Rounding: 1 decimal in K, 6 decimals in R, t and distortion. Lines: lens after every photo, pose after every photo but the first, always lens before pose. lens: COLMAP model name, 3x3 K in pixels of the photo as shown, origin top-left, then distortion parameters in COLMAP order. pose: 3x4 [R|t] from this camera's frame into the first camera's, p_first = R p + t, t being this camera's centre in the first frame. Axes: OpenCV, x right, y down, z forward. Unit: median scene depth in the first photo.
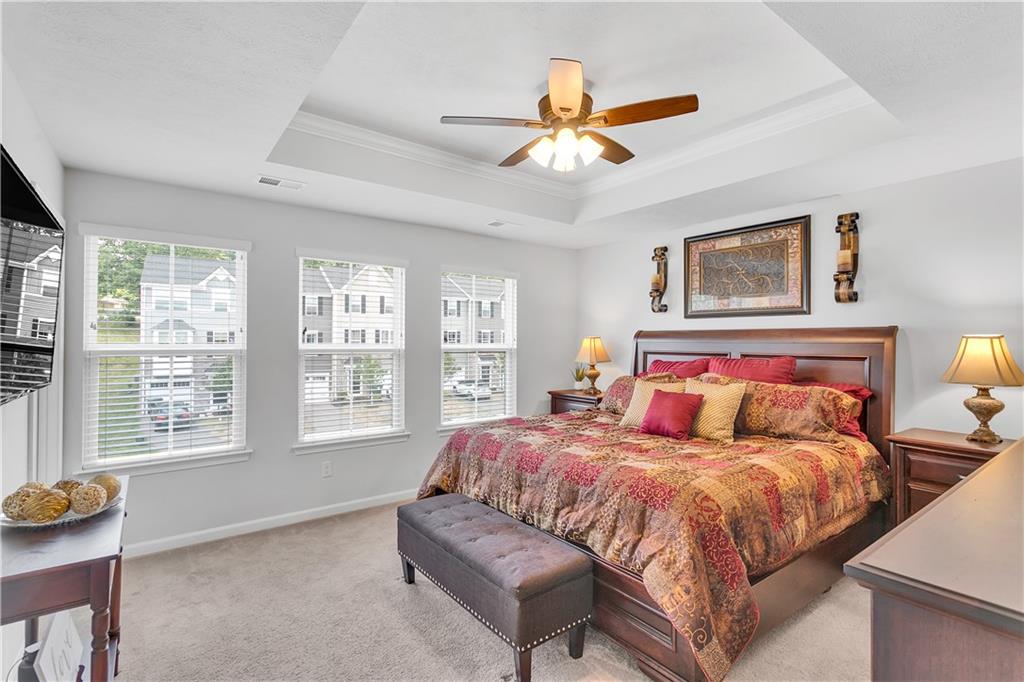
lens RADIAL K [[487.9, 0, 540.1], [0, 487.9, 339.6], [0, 0, 1]] dist [-0.002977, -0.000410]
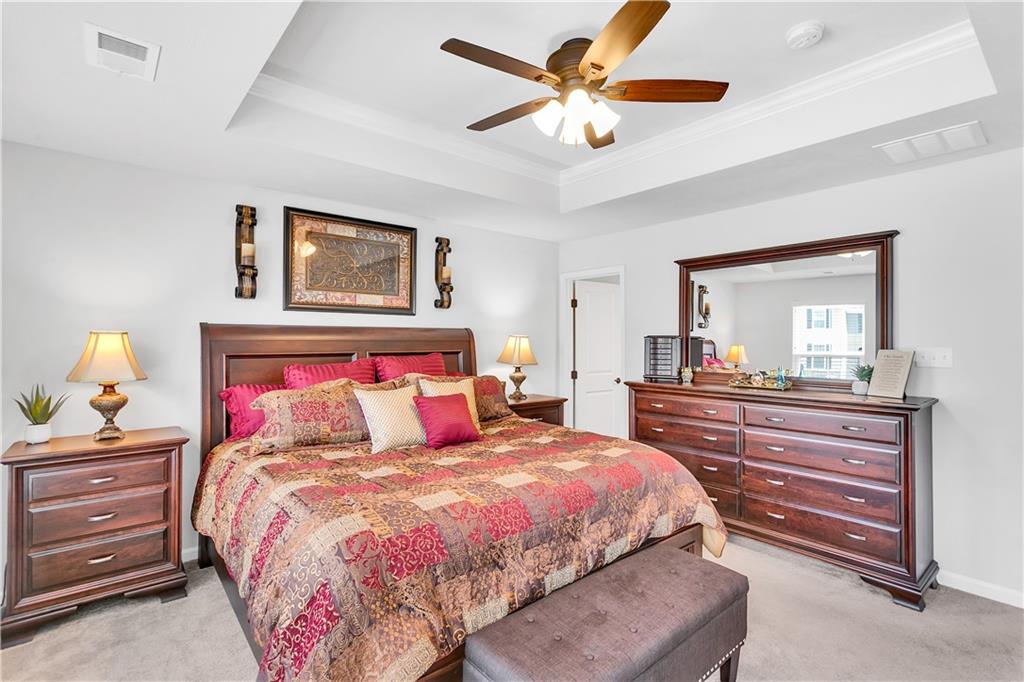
lens RADIAL K [[487.9, 0, 543.9], [0, 487.9, 337.4], [0, 0, 1]] dist [-0.002977, -0.000410]
pose [[-0.060806, 0.000726, 0.998149, -0.500804], [-0.004393, 0.999990, -0.000995, -0.001167], [-0.998140, -0.004446, -0.060802, 0.639327]]
